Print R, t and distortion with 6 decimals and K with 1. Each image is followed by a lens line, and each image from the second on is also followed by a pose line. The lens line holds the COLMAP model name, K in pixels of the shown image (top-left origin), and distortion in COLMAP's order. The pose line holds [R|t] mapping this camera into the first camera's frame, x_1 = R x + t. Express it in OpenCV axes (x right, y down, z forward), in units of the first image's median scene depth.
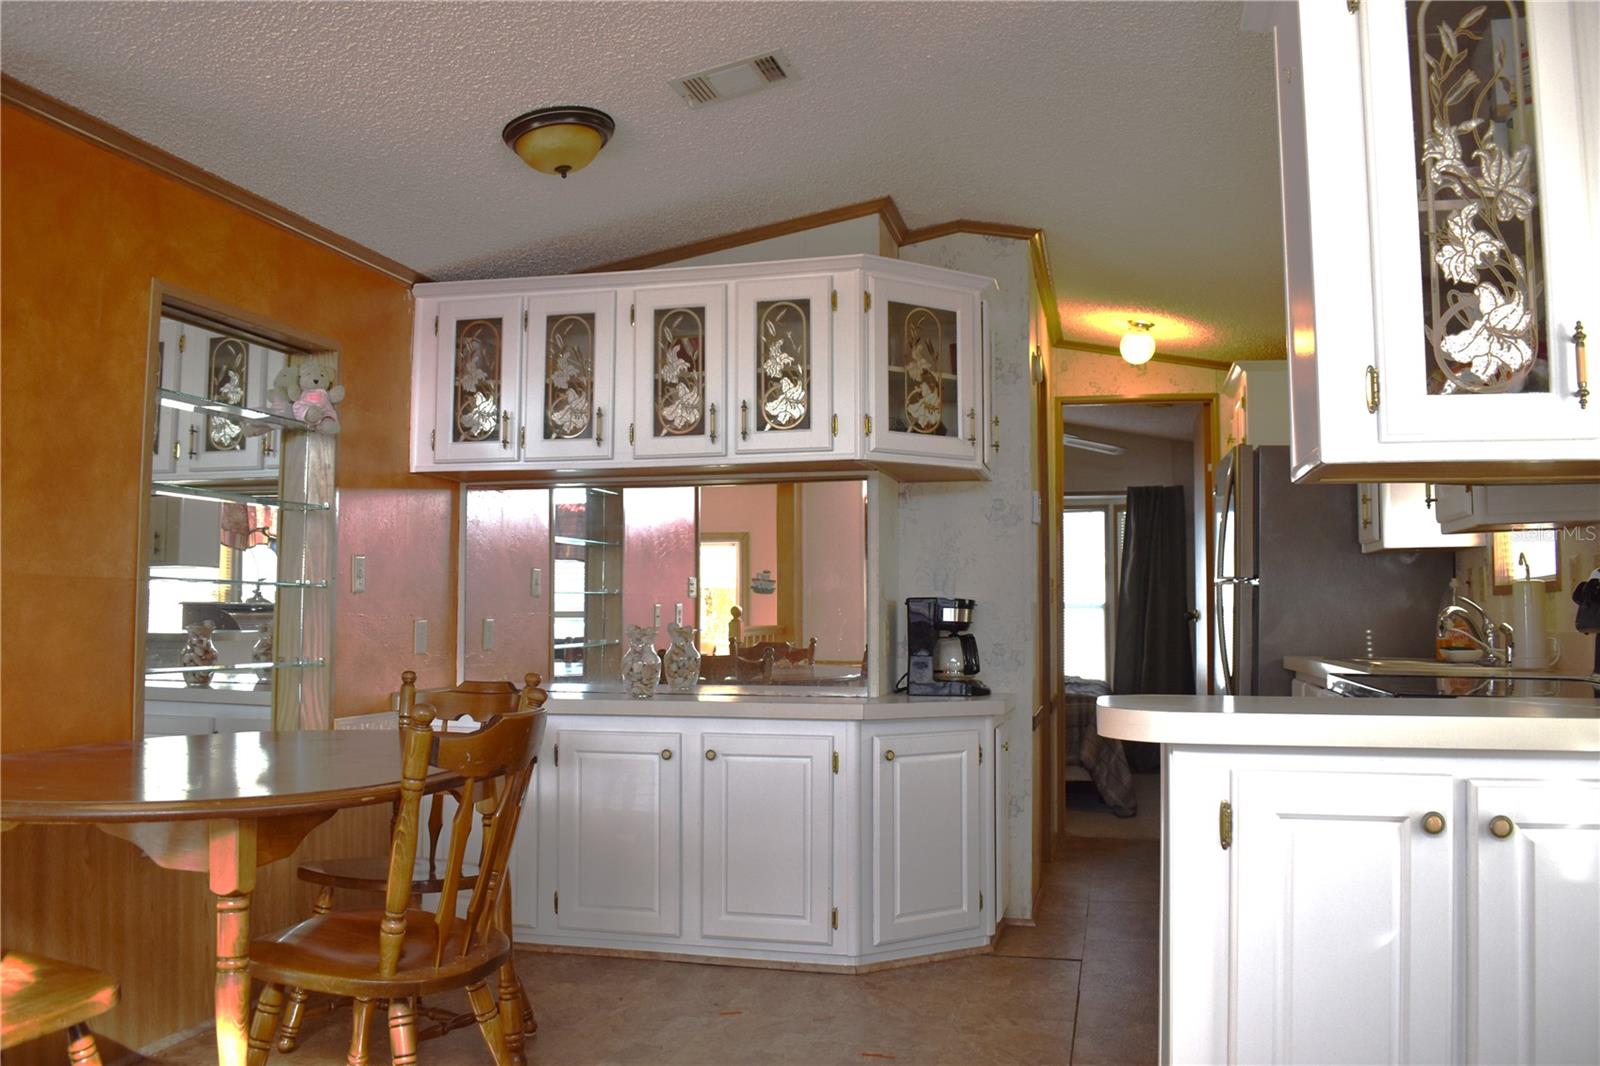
lens RADIAL K [[1292.2, 0, 803.7], [0, 1292.2, 524.2], [0, 0, 1]] dist [-0.088952, 0.009585]
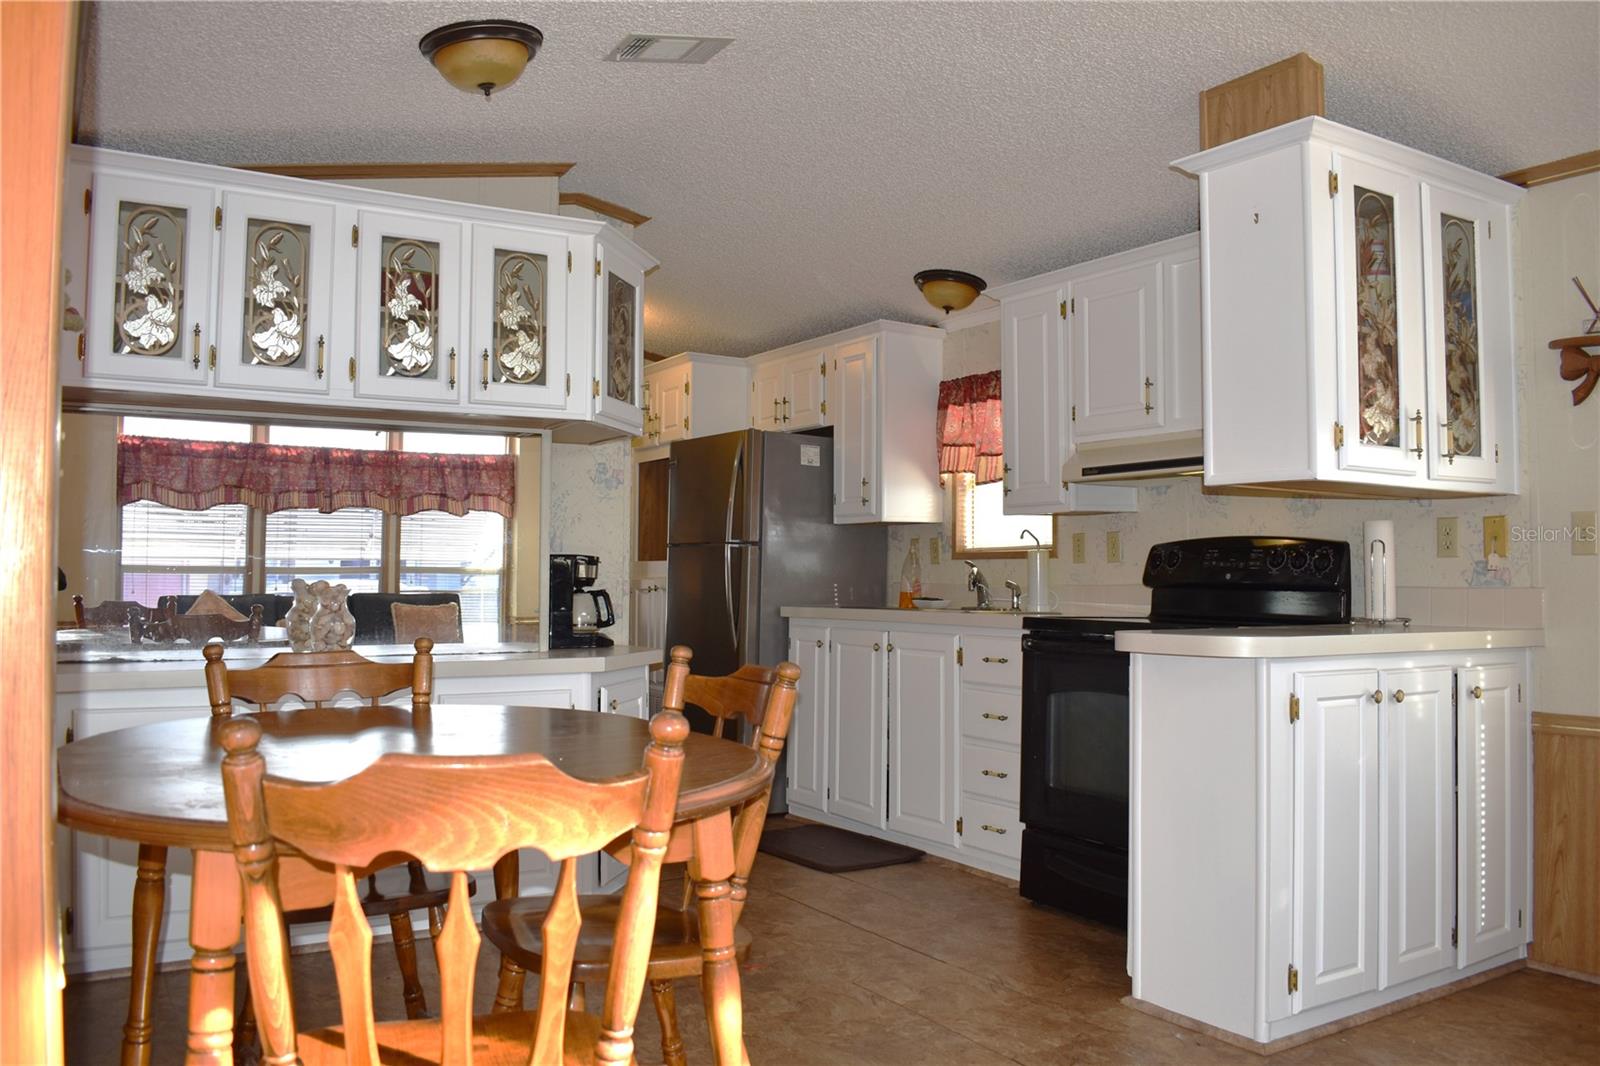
lens RADIAL K [[1292.2, 0, 803.4], [0, 1292.2, 527.5], [0, 0, 1]] dist [-0.088952, 0.009585]
pose [[0.702961, 0.024476, 0.710807, -0.553029], [-0.051740, 0.998519, 0.016786, 0.008639], [-0.709343, -0.048577, 0.703187, 0.152980]]
